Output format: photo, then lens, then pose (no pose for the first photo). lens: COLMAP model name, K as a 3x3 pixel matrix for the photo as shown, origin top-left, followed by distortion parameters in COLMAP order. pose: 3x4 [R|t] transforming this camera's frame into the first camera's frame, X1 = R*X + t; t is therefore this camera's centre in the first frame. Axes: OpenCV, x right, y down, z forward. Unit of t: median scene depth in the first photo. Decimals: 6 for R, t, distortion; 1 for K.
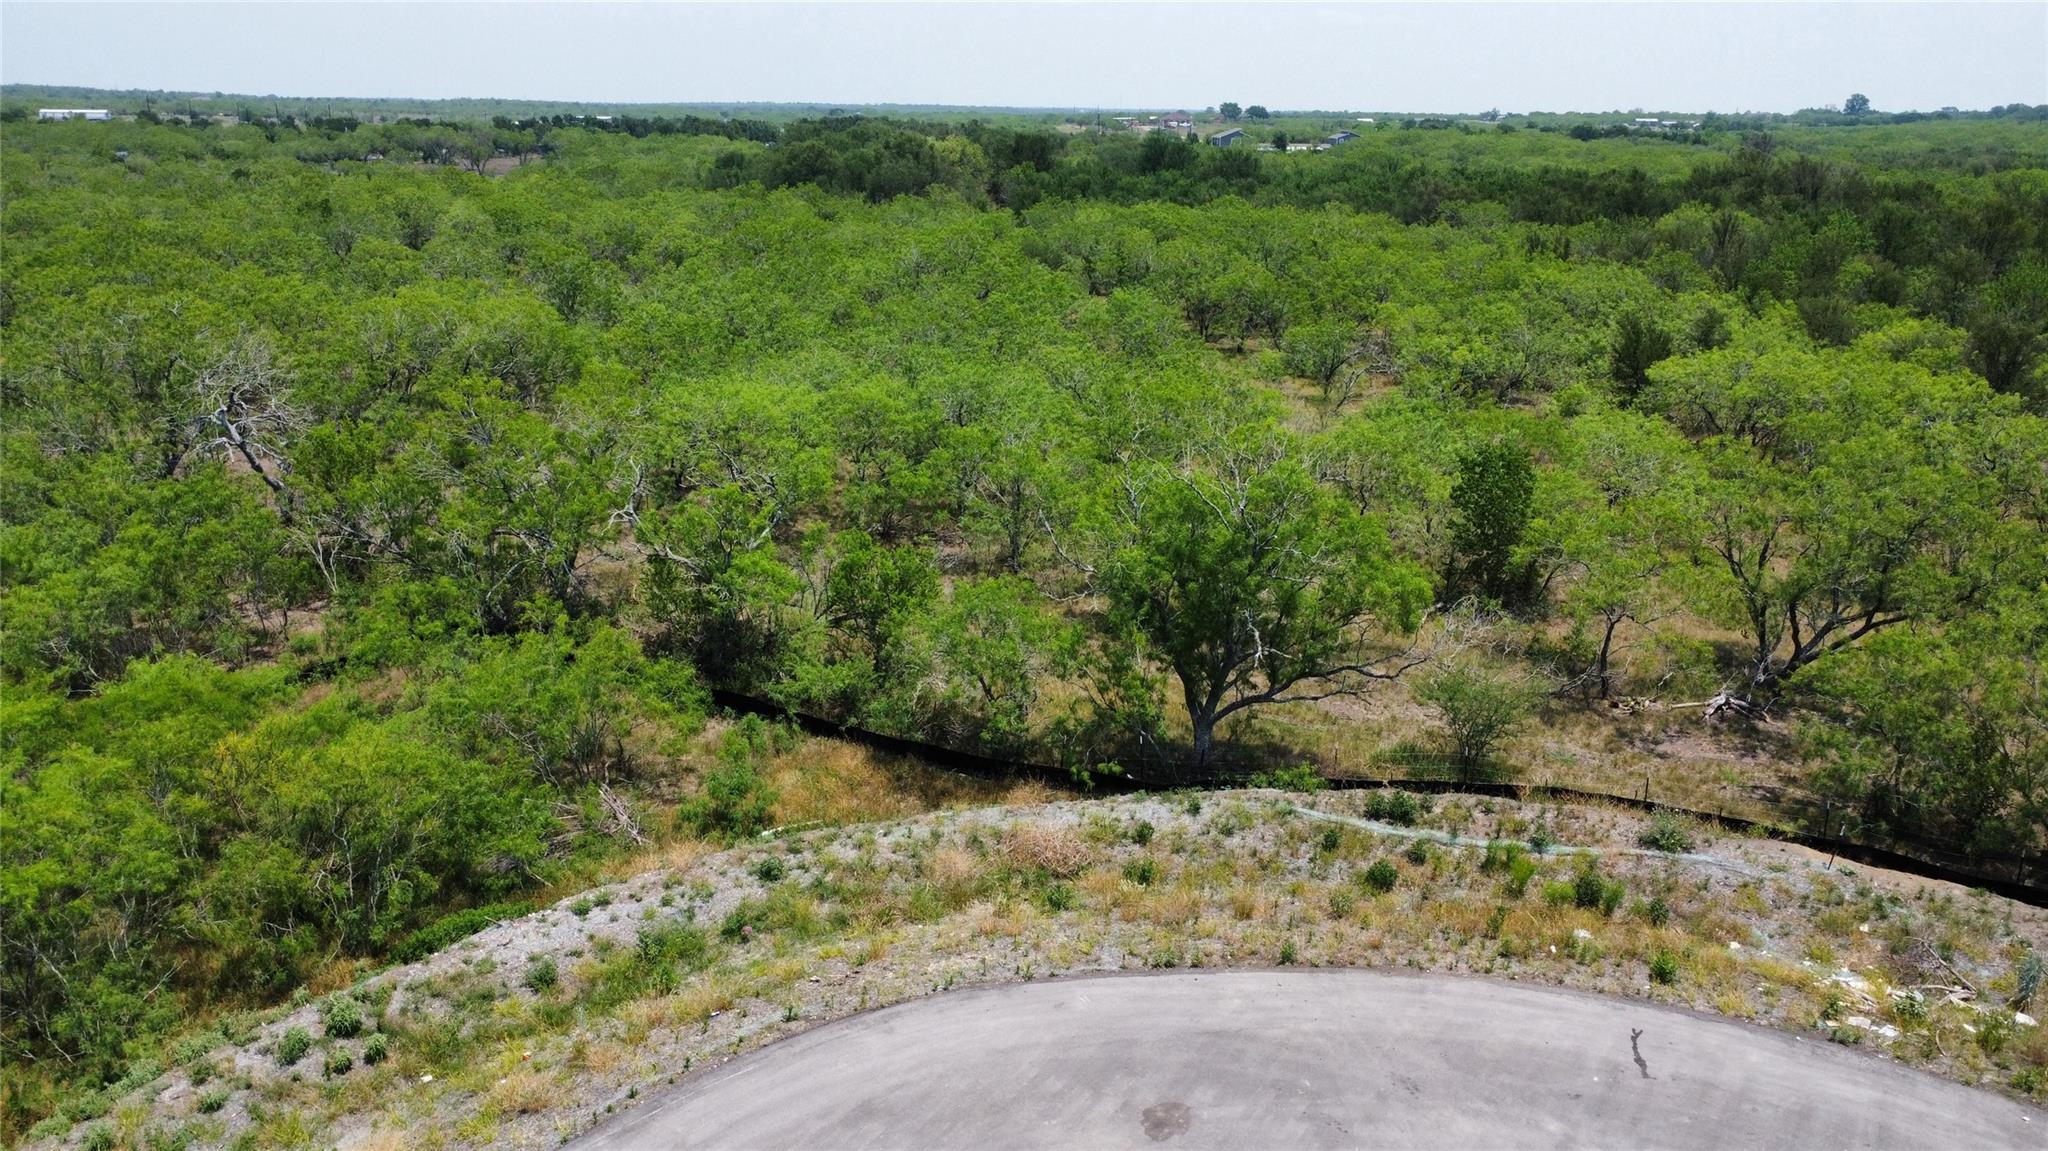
lens RADIAL K [[1539.2, 0, 1034.8], [0, 1539.2, 578.1], [0, 0, 1]] dist [0.003695, -0.004972]
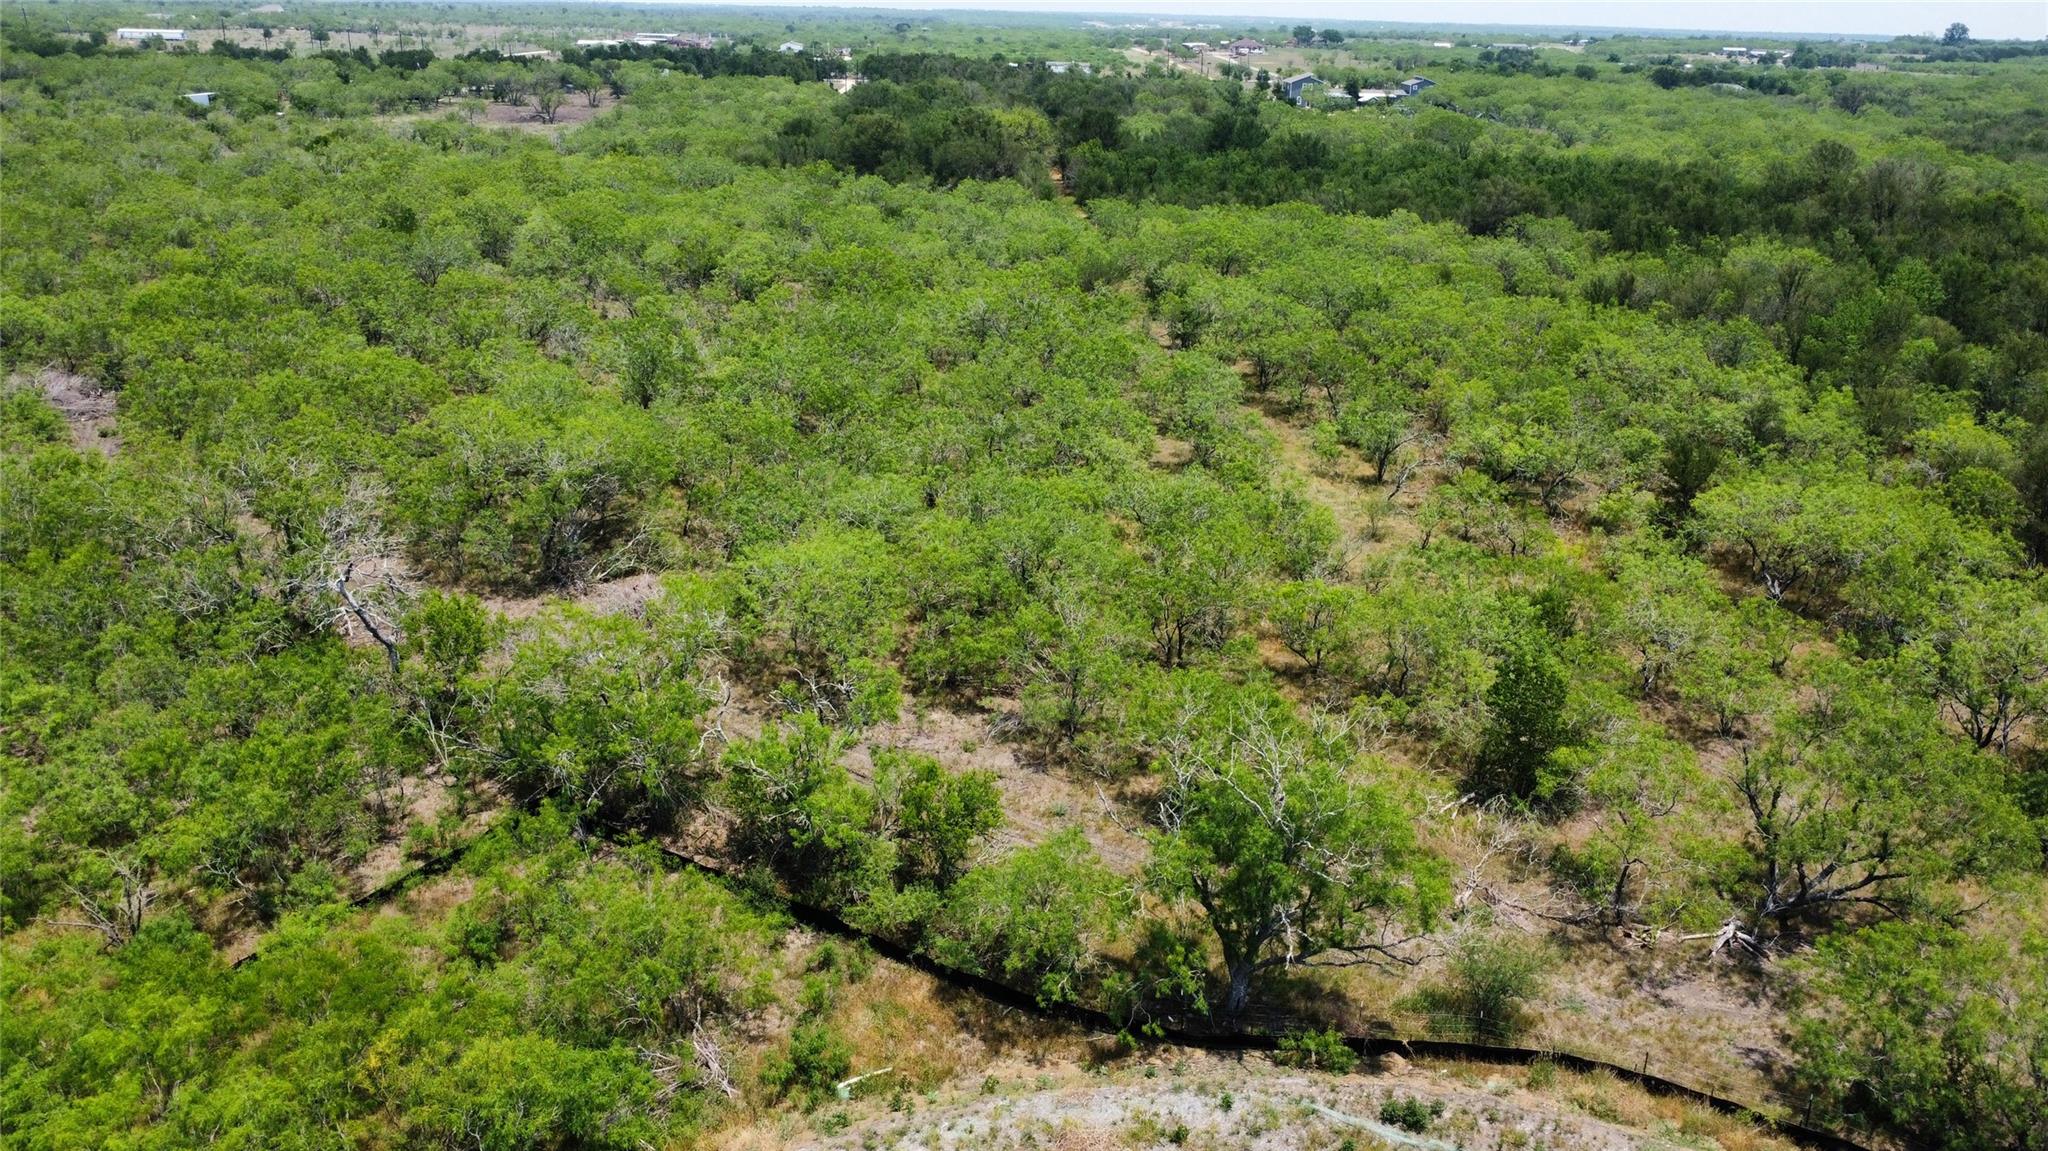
lens RADIAL K [[1539.2, 0, 1035.1], [0, 1539.2, 581.1], [0, 0, 1]] dist [0.003695, -0.004972]
pose [[0.999066, 0.024219, -0.035785, -0.002929], [-0.022077, 0.998009, 0.059078, -0.211006], [0.037144, -0.058233, 0.997612, -0.067661]]
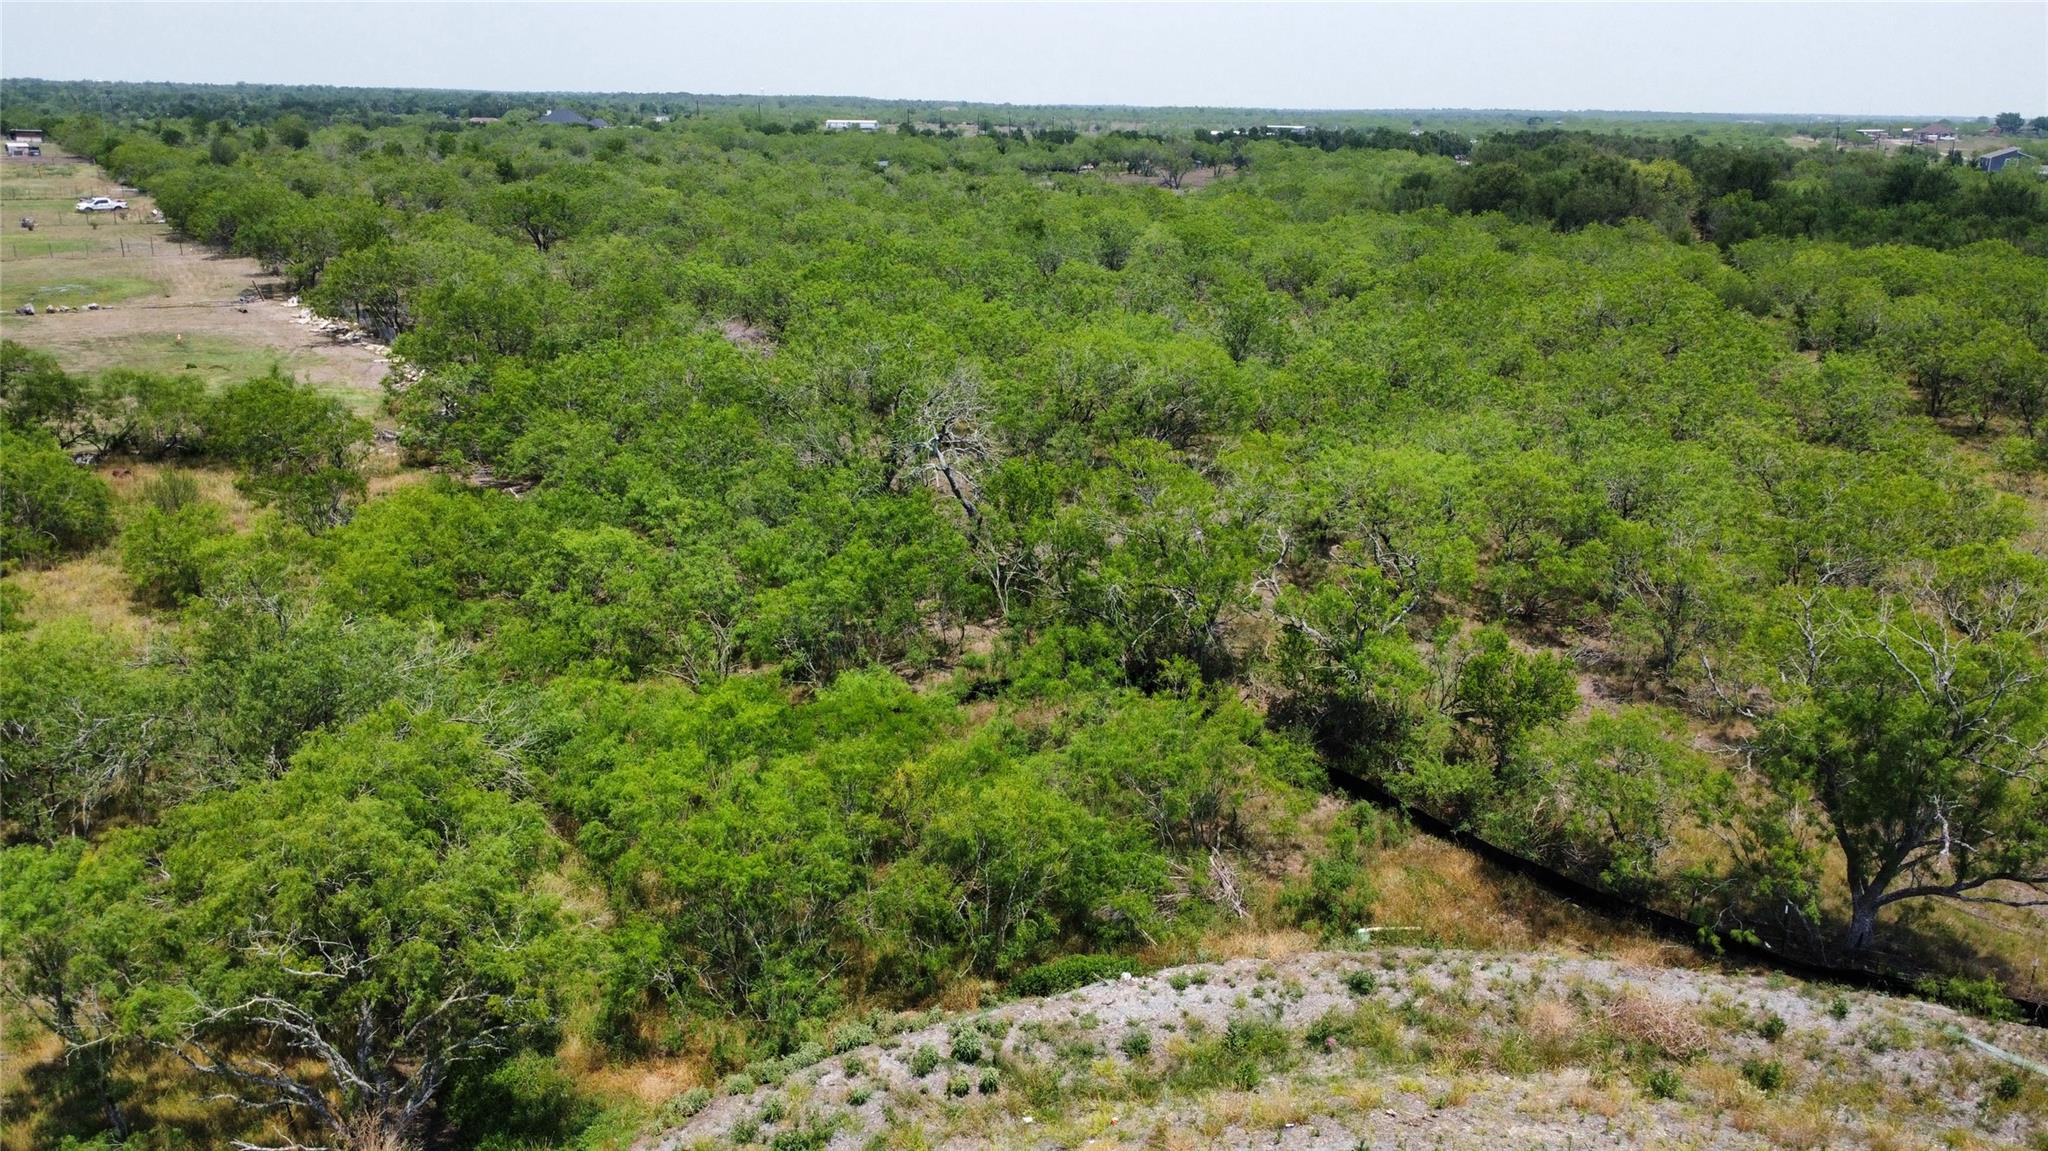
lens RADIAL K [[1539.2, 0, 1035.0], [0, 1539.2, 581.0], [0, 0, 1]] dist [0.003695, -0.004972]
pose [[0.911268, 0.119888, -0.393977, -0.000248], [-0.120567, 0.992436, 0.023128, -0.046684], [0.393769, 0.026425, 0.918829, -0.013843]]
